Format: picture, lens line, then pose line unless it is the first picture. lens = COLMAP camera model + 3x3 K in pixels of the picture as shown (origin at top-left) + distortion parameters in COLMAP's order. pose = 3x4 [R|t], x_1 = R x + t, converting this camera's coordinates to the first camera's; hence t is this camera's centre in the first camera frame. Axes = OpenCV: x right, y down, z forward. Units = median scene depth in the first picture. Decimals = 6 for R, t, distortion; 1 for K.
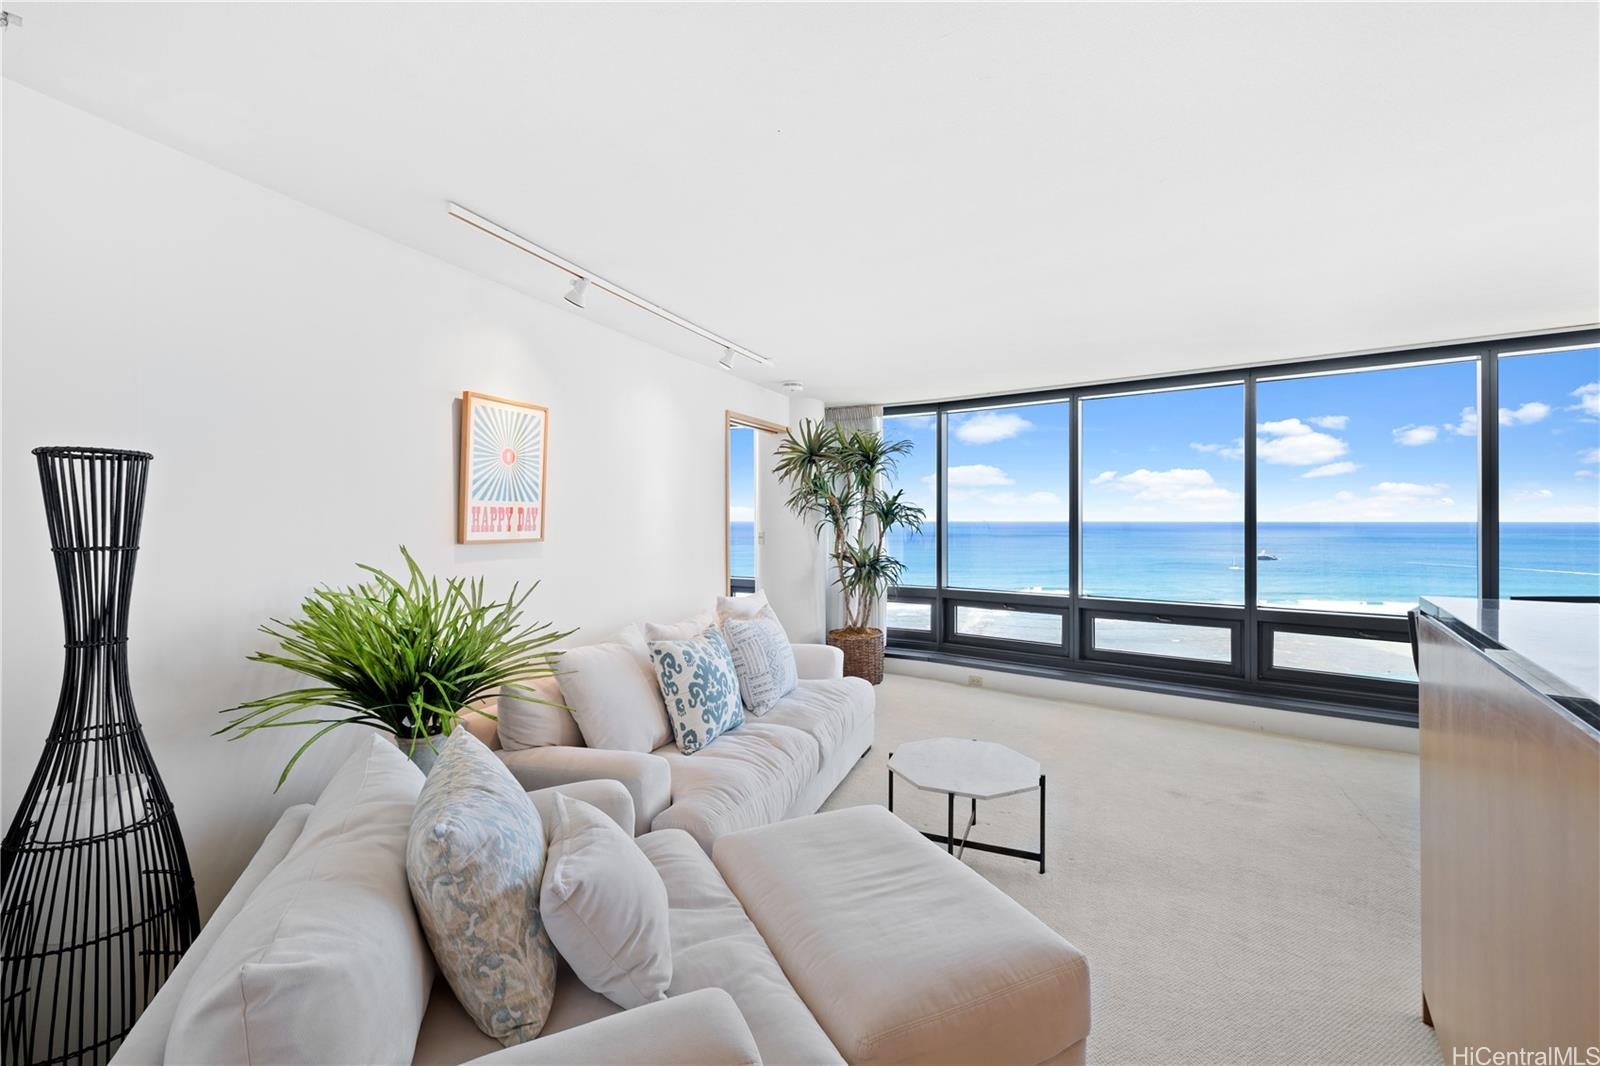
lens RADIAL K [[687.8, 0, 786.8], [0, 687.8, 515.9], [0, 0, 1]] dist [0.001538, 0.000095]
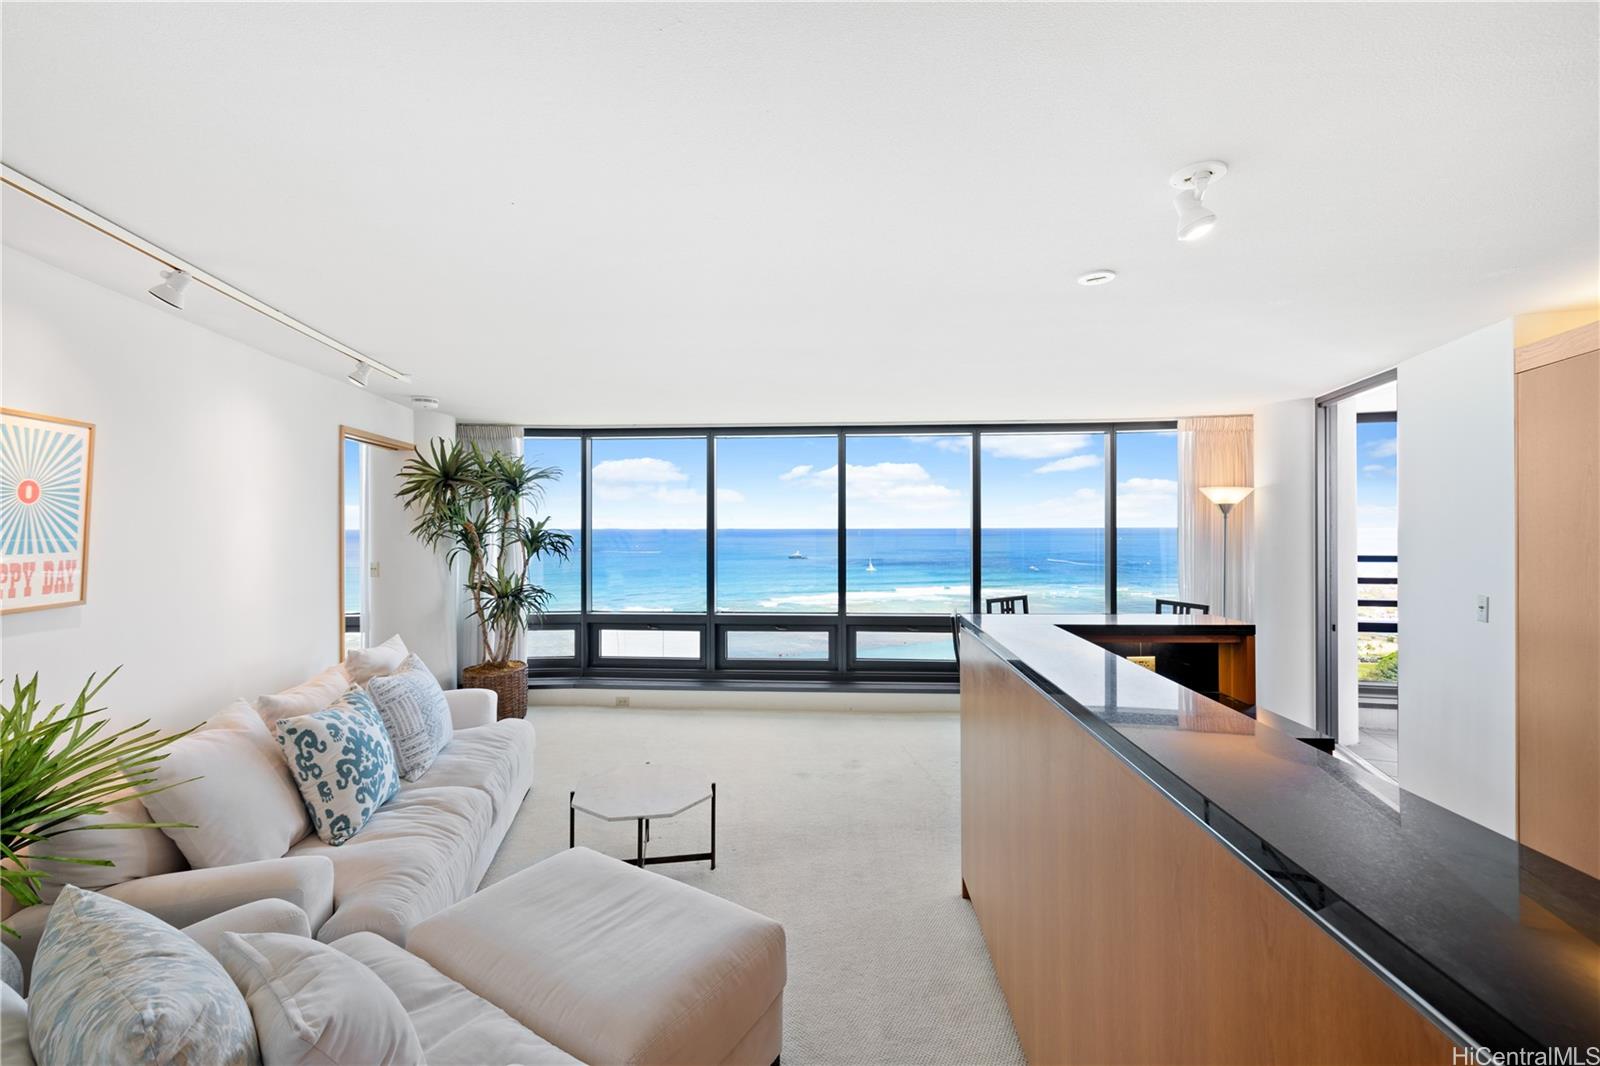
lens RADIAL K [[687.8, 0, 811.9], [0, 687.8, 521.3], [0, 0, 1]] dist [0.001538, 0.000095]
pose [[0.834248, 0.003220, 0.551379, -0.119368], [-0.000363, 0.999986, -0.005290, -0.051989], [-0.551389, 0.004213, 0.834238, -0.048864]]
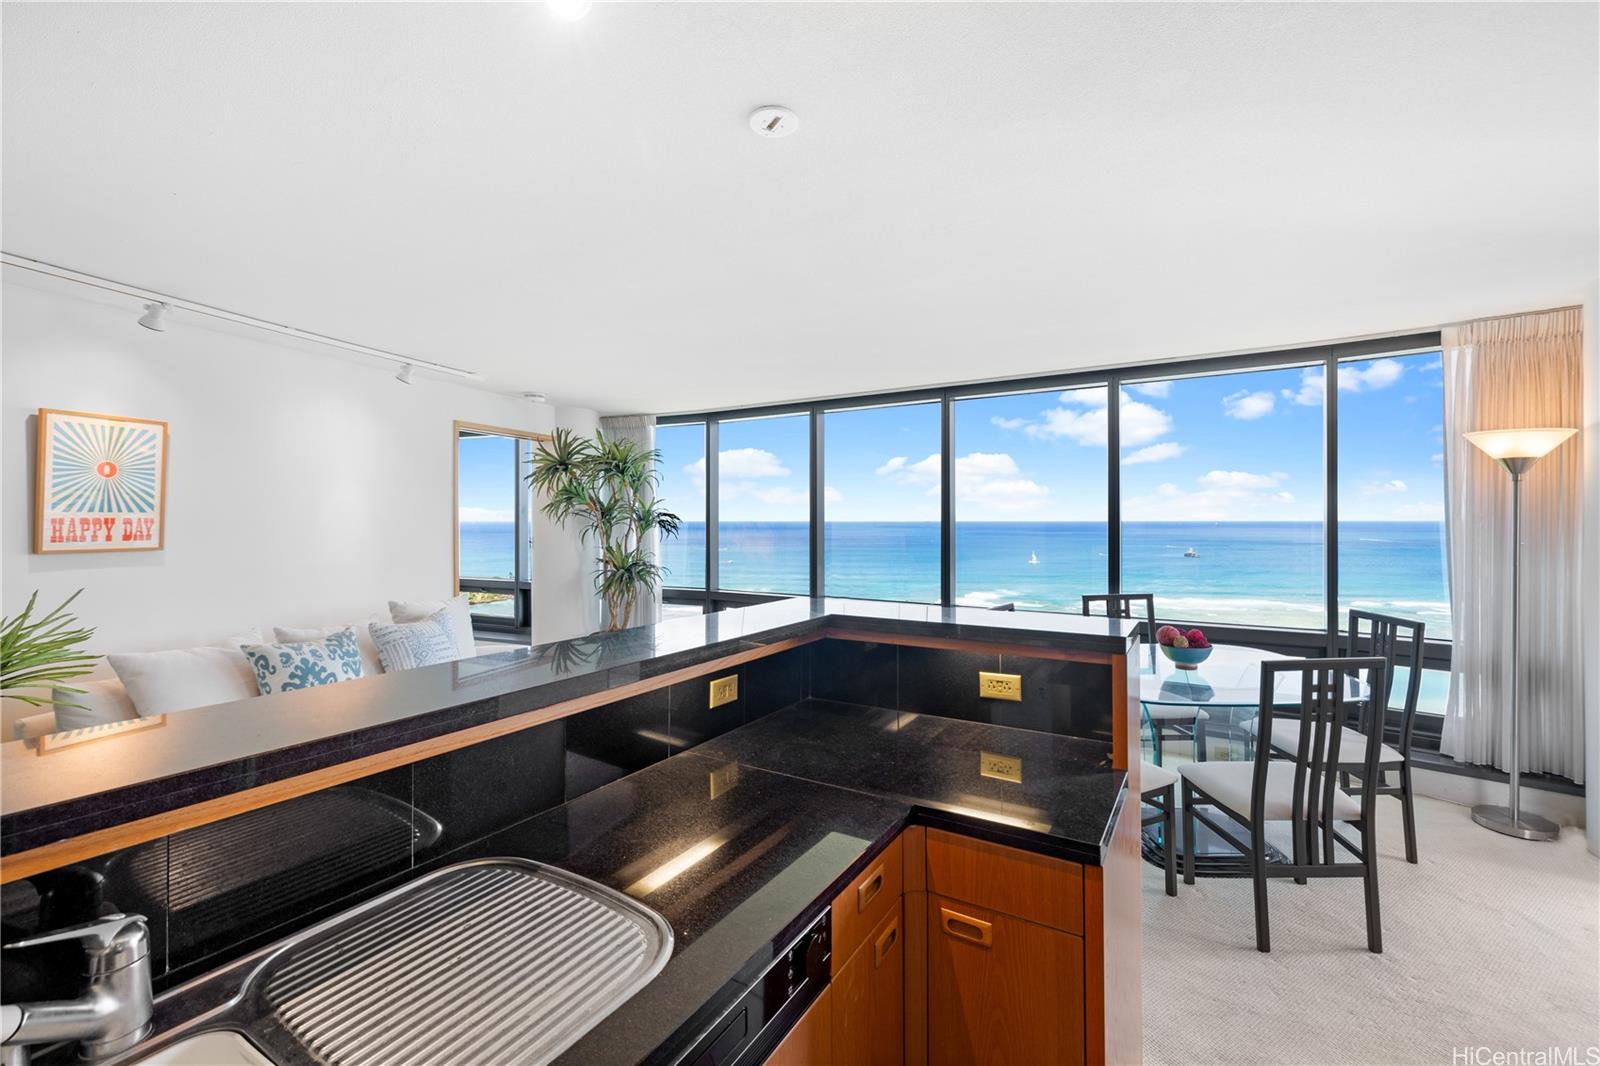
lens RADIAL K [[687.8, 0, 772.9], [0, 687.8, 521.4], [0, 0, 1]] dist [0.001538, 0.000095]
pose [[0.996913, 0.000917, 0.078513, 0.521668], [-0.001450, 0.999976, 0.006729, -0.016031], [-0.078505, -0.006822, 0.996890, -0.122316]]
